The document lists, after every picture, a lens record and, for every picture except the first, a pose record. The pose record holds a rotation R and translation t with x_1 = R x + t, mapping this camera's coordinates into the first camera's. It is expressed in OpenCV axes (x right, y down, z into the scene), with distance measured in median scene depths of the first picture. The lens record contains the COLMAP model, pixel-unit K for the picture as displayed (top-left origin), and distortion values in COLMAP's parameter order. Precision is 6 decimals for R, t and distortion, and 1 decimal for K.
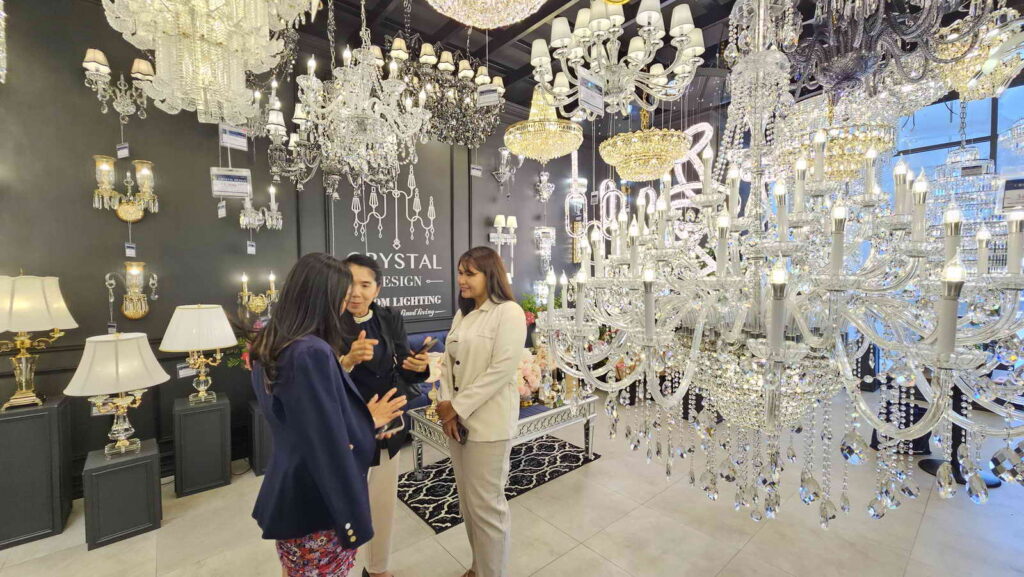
lens RADIAL K [[418.7, 0, 514.4], [0, 418.7, 288.6], [0, 0, 1]] dist [-0.002828, -0.000280]
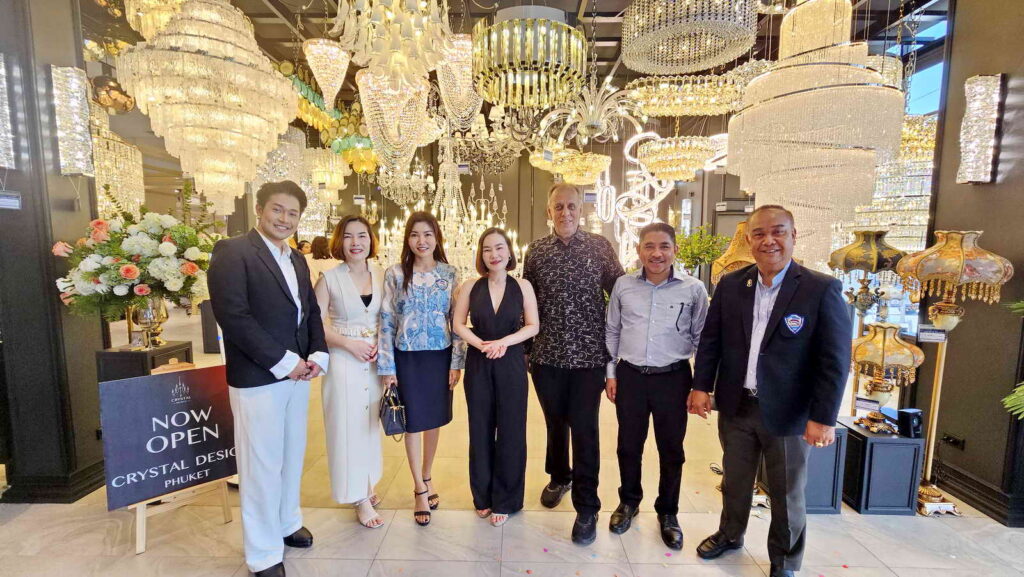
lens RADIAL K [[415.5, 0, 512.0], [0, 415.5, 288.5], [0, 0, 1]] dist [-0.000244, -0.000230]
pose [[0.753366, 0.078590, -0.652888, 0.977856], [-0.034386, 0.996183, 0.080236, -0.000034], [0.656702, -0.037997, 0.753192, -0.265391]]
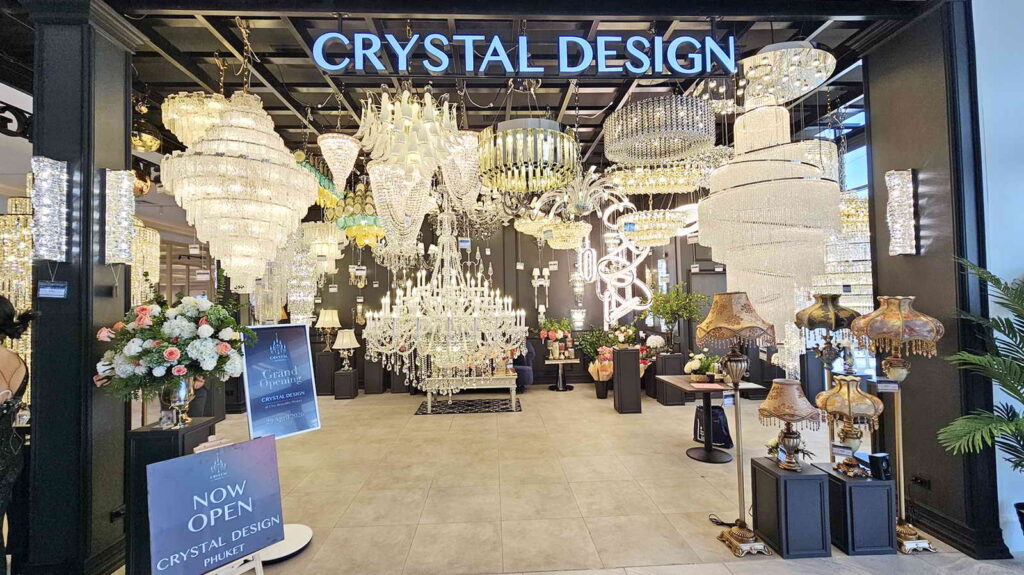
lens RADIAL K [[420.6, 0, 511.0], [0, 420.6, 290.5], [0, 0, 1]] dist [0.001349, 0.000035]
pose [[0.789297, -0.021593, -0.613631, 0.985754], [-0.007675, 0.998956, -0.045024, -0.024149], [0.613963, 0.040247, 0.788308, -0.348582]]
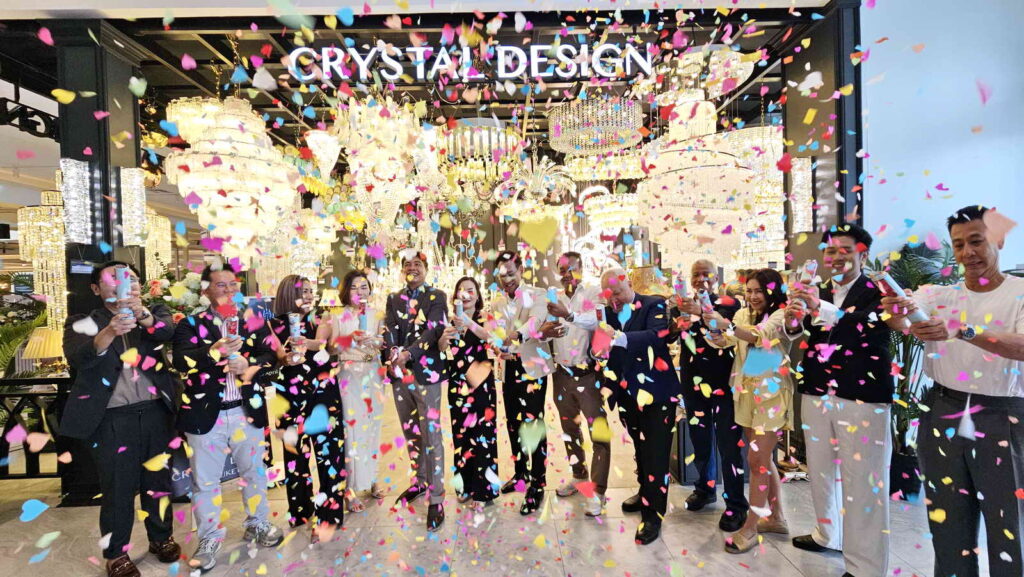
lens RADIAL K [[416.6, 0, 515.1], [0, 416.6, 290.4], [0, 0, 1]] dist [0.001177, 0.000144]
pose [[0.775024, -0.001543, -0.631929, 1.138288], [-0.002396, 0.999983, -0.005381, -0.005501], [0.631927, 0.005685, 0.775007, -0.362129]]
